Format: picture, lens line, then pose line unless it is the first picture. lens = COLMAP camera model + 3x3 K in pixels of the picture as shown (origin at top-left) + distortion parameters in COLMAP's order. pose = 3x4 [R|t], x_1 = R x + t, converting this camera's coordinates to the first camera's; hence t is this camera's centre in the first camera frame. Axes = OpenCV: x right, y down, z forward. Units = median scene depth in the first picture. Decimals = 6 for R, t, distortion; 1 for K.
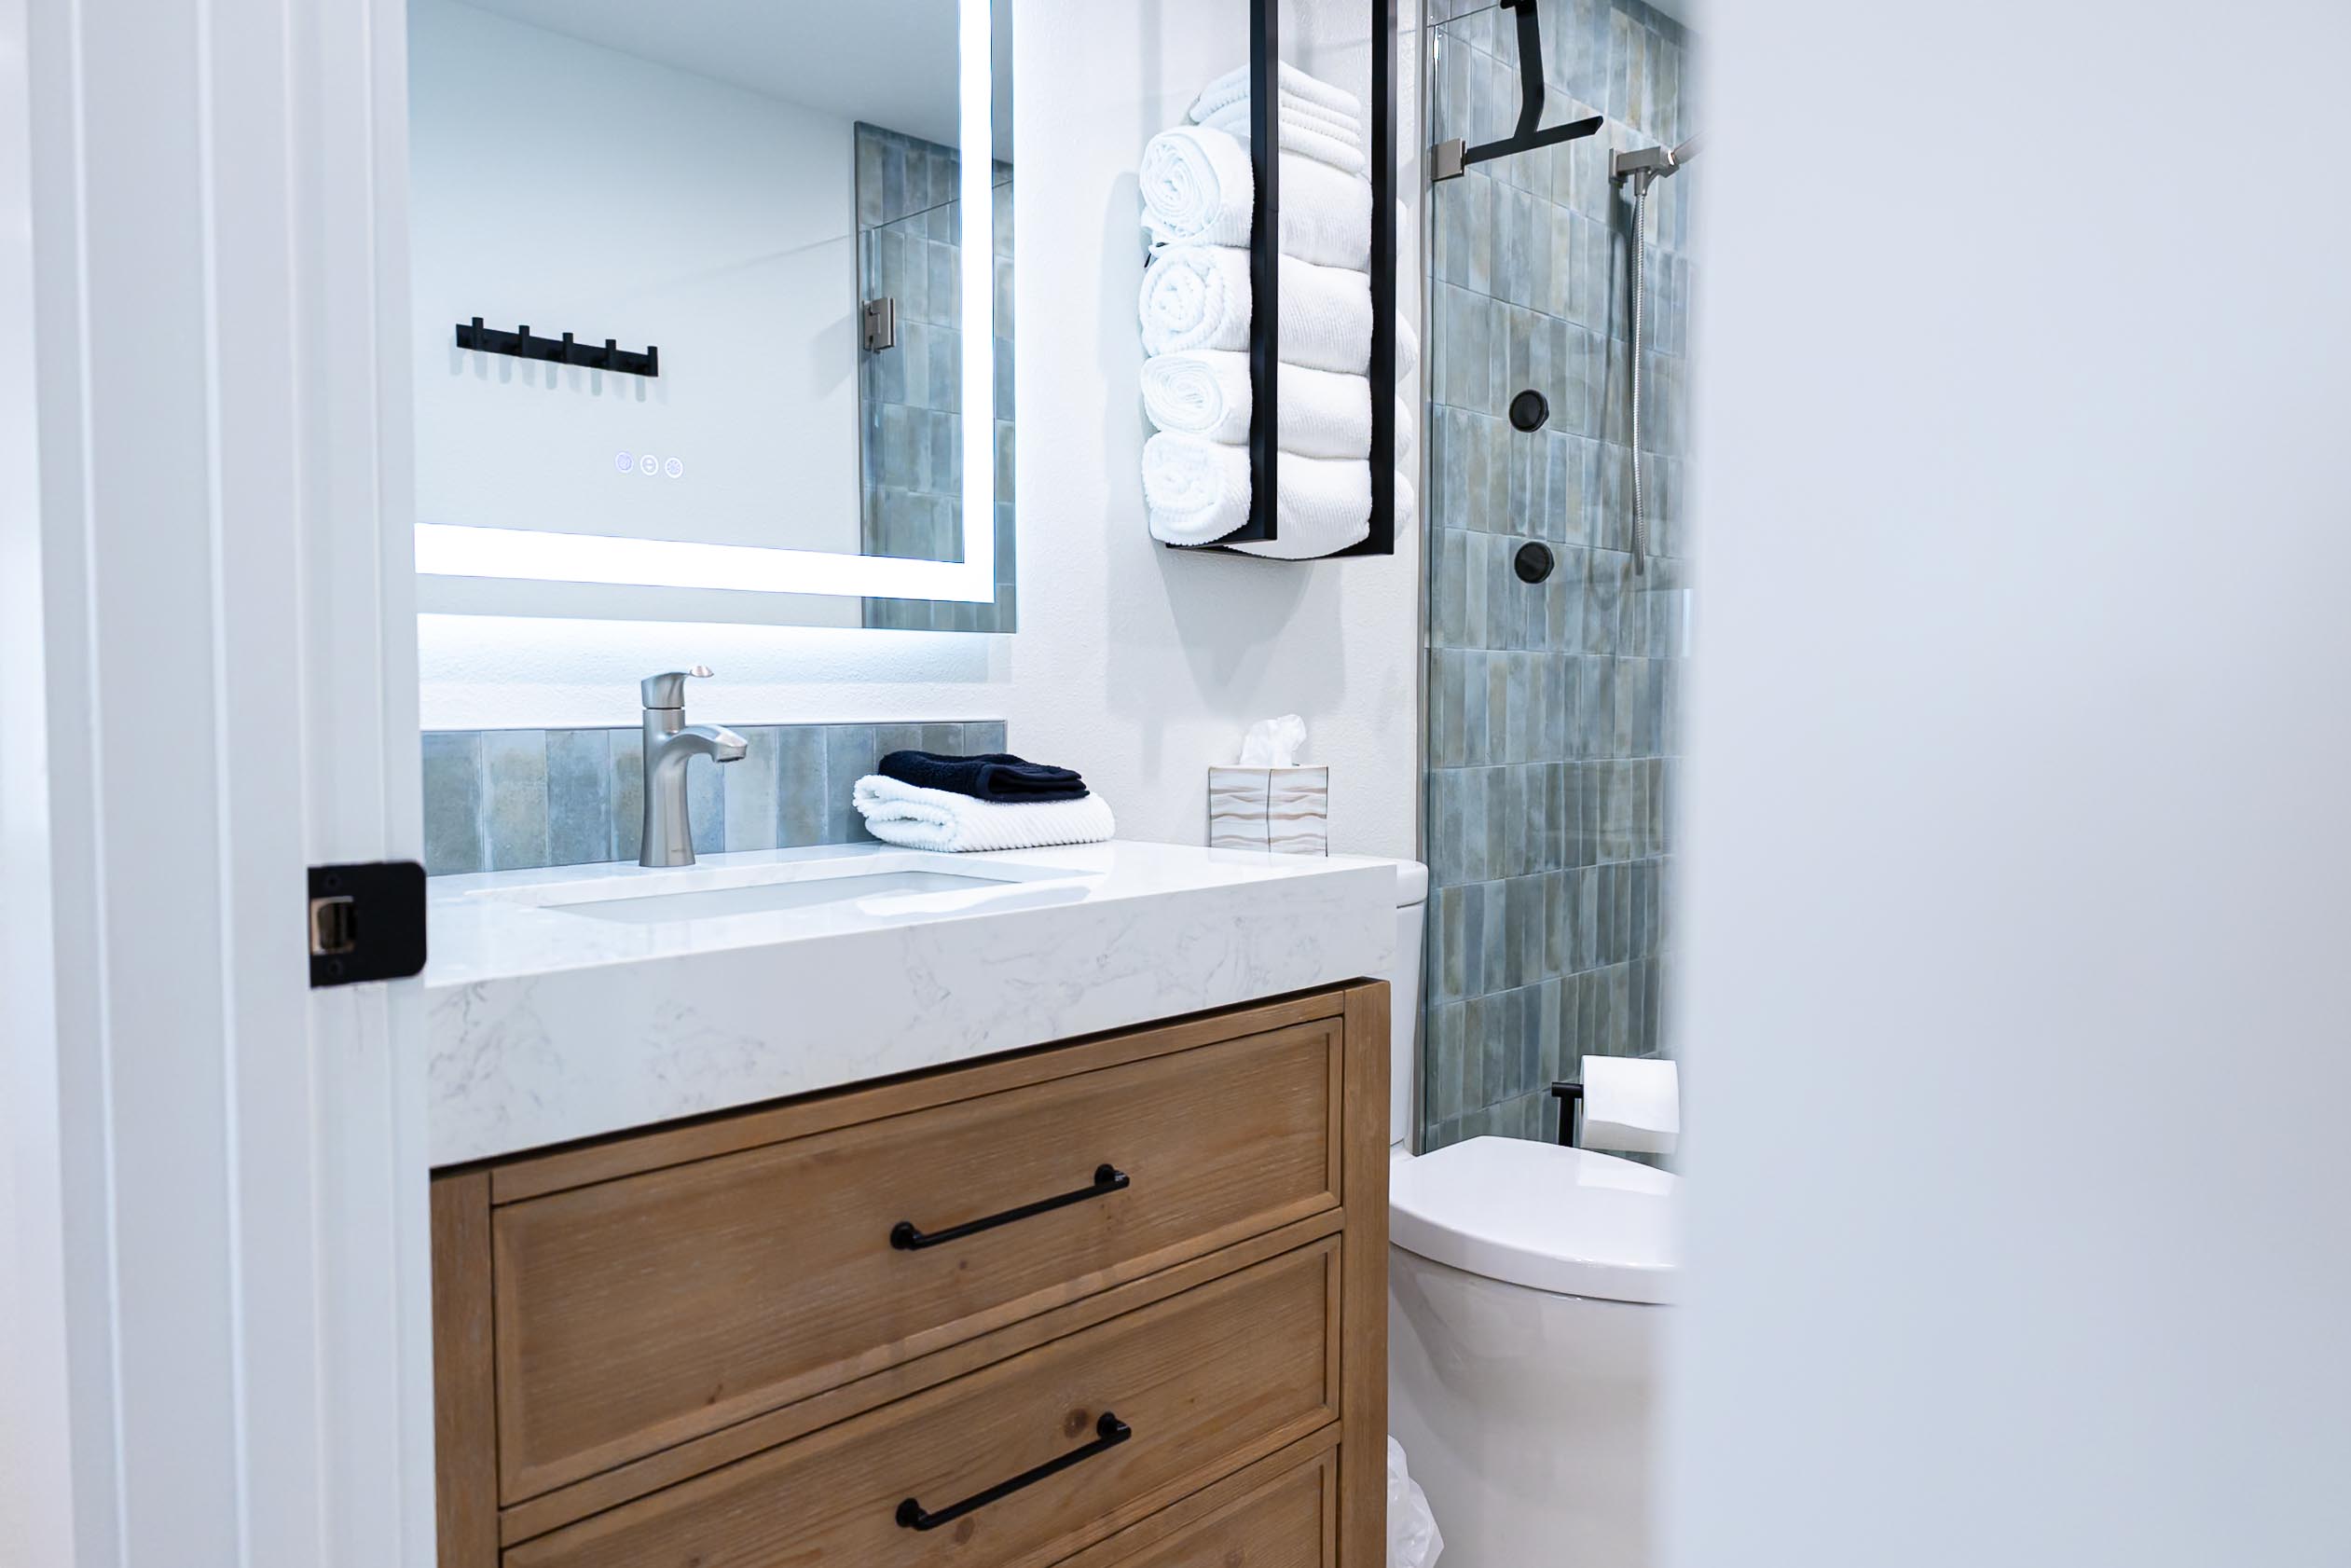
lens RADIAL K [[1593.5, 0, 1167.5], [0, 1593.5, 772.9], [0, 0, 1]] dist [-0.022413, 0.007008]
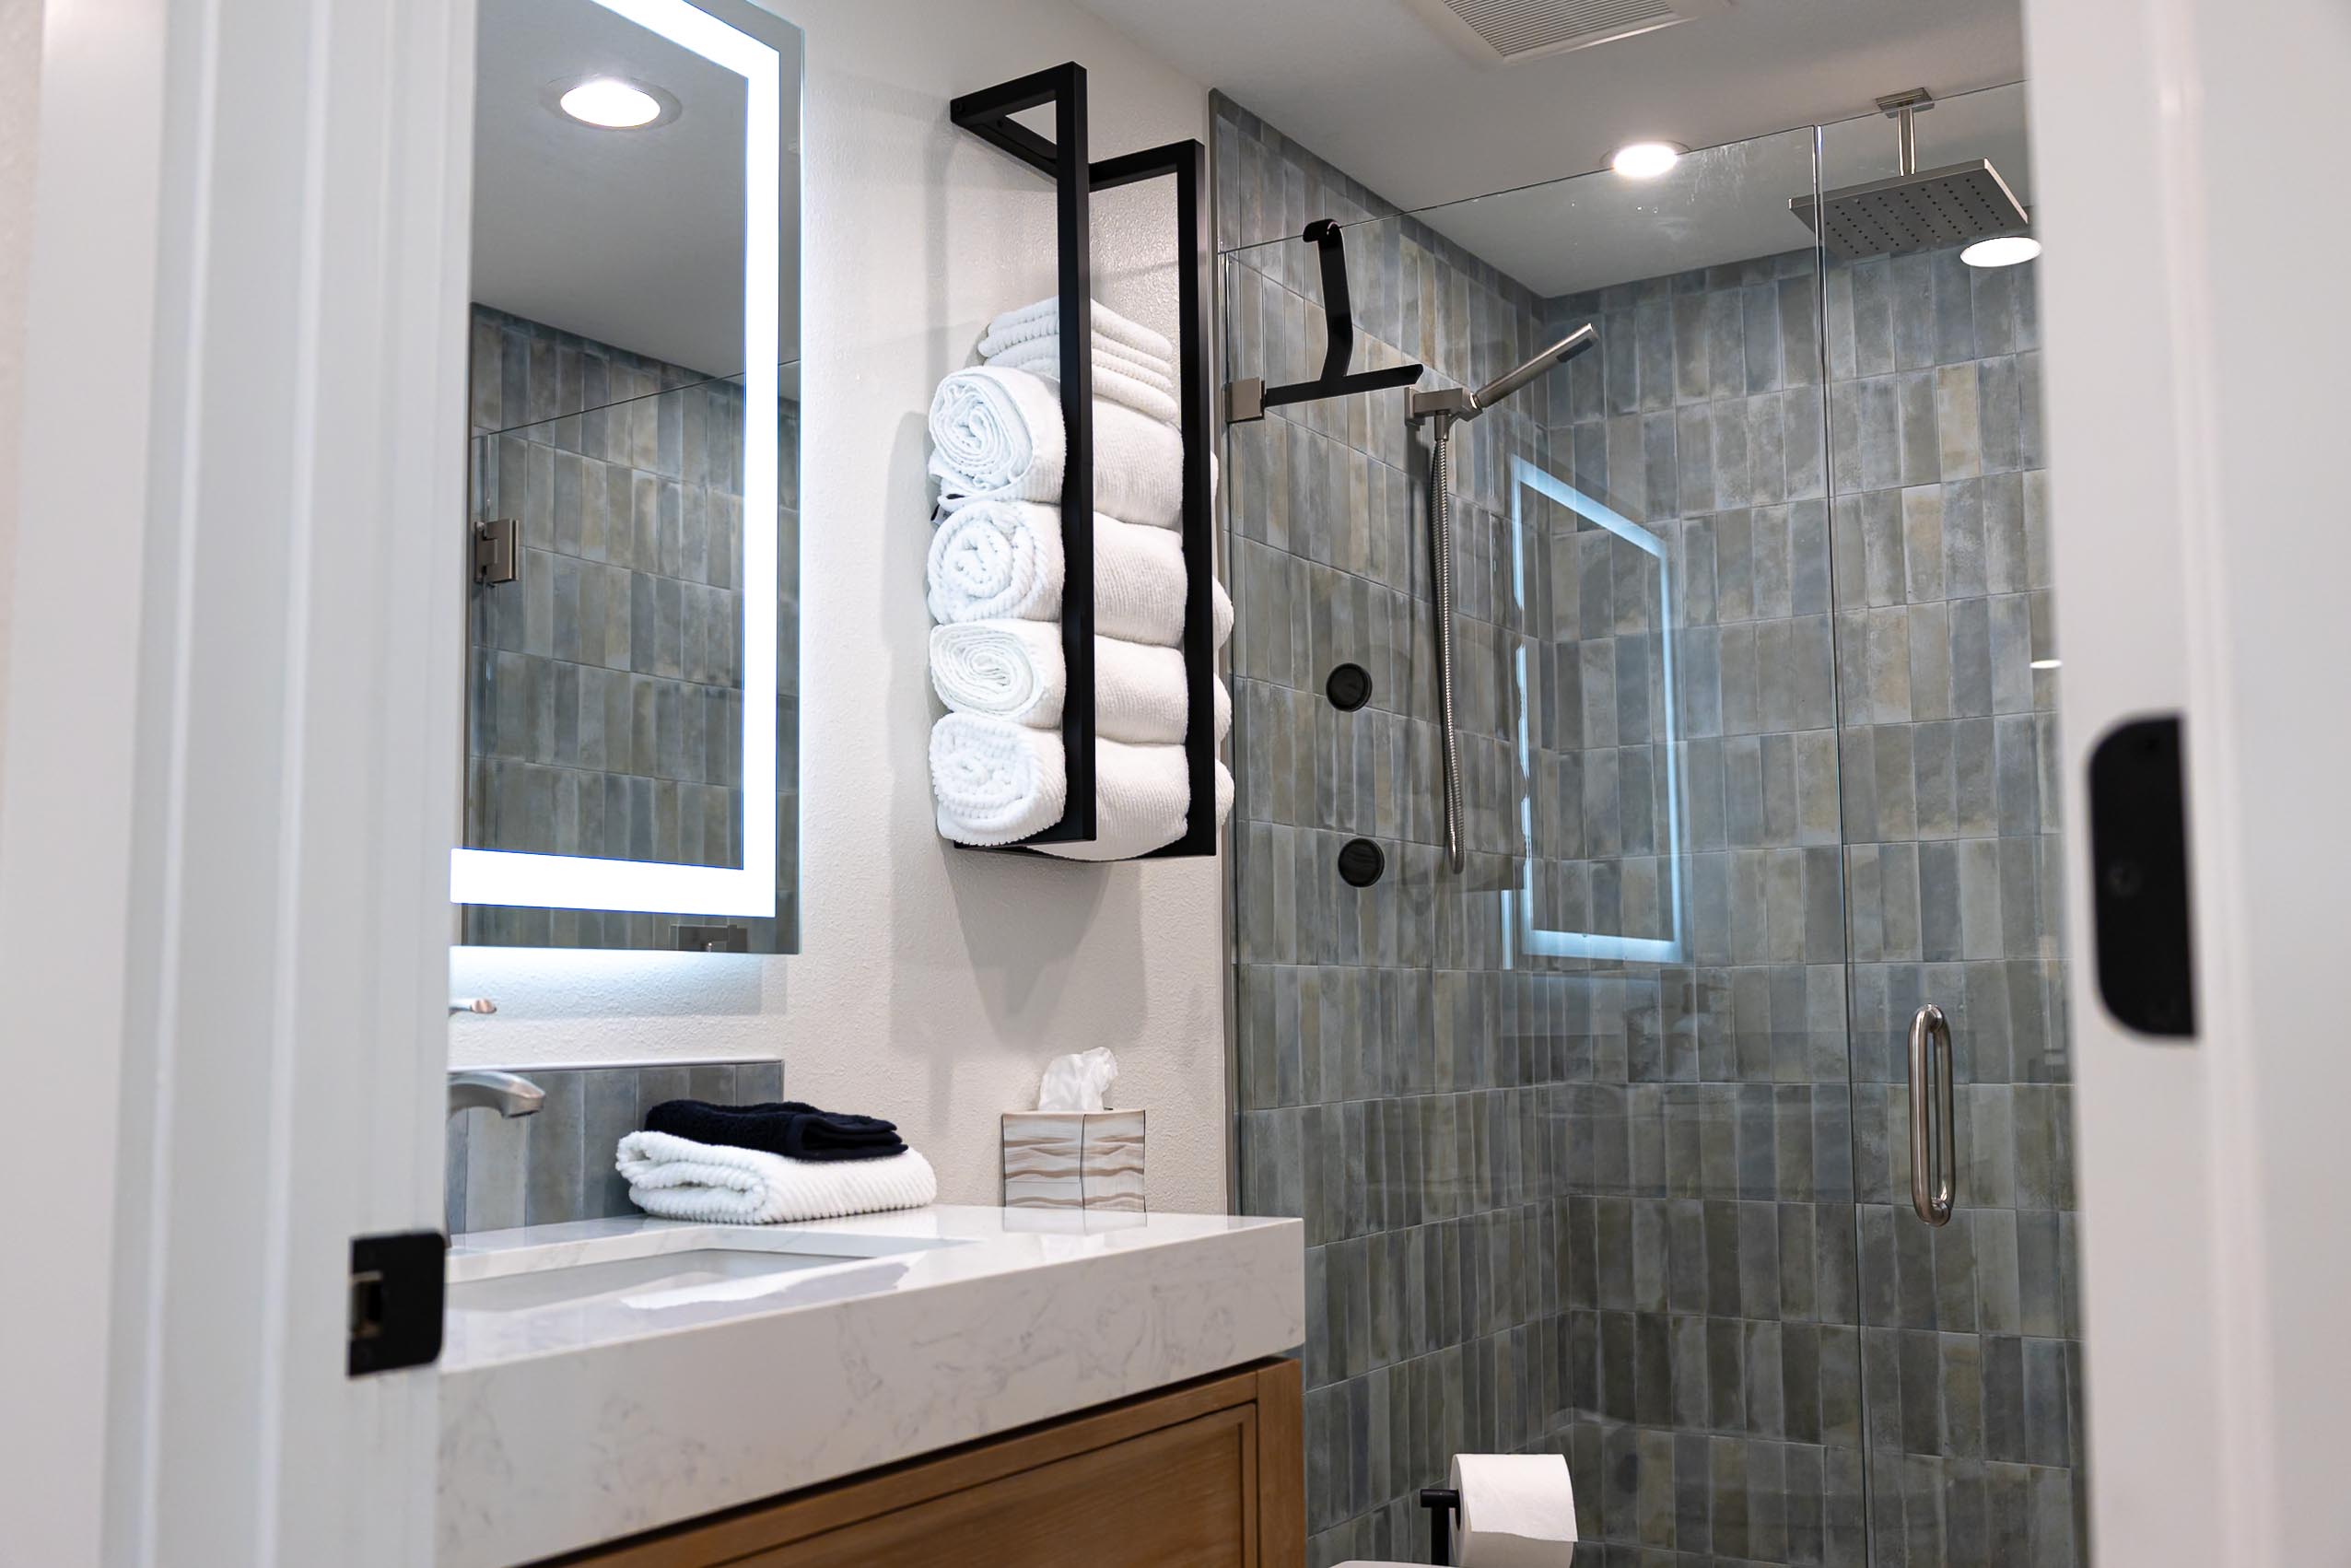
lens RADIAL K [[2109.3, 0, 1173.8], [0, 2109.3, 781.6], [0, 0, 1]] dist [-0.044756, 0.030806]
pose [[0.980287, 0.008529, 0.197396, -0.107710], [0.023128, 0.987246, -0.157513, 0.000411], [-0.196222, 0.158973, 0.967587, -0.092394]]
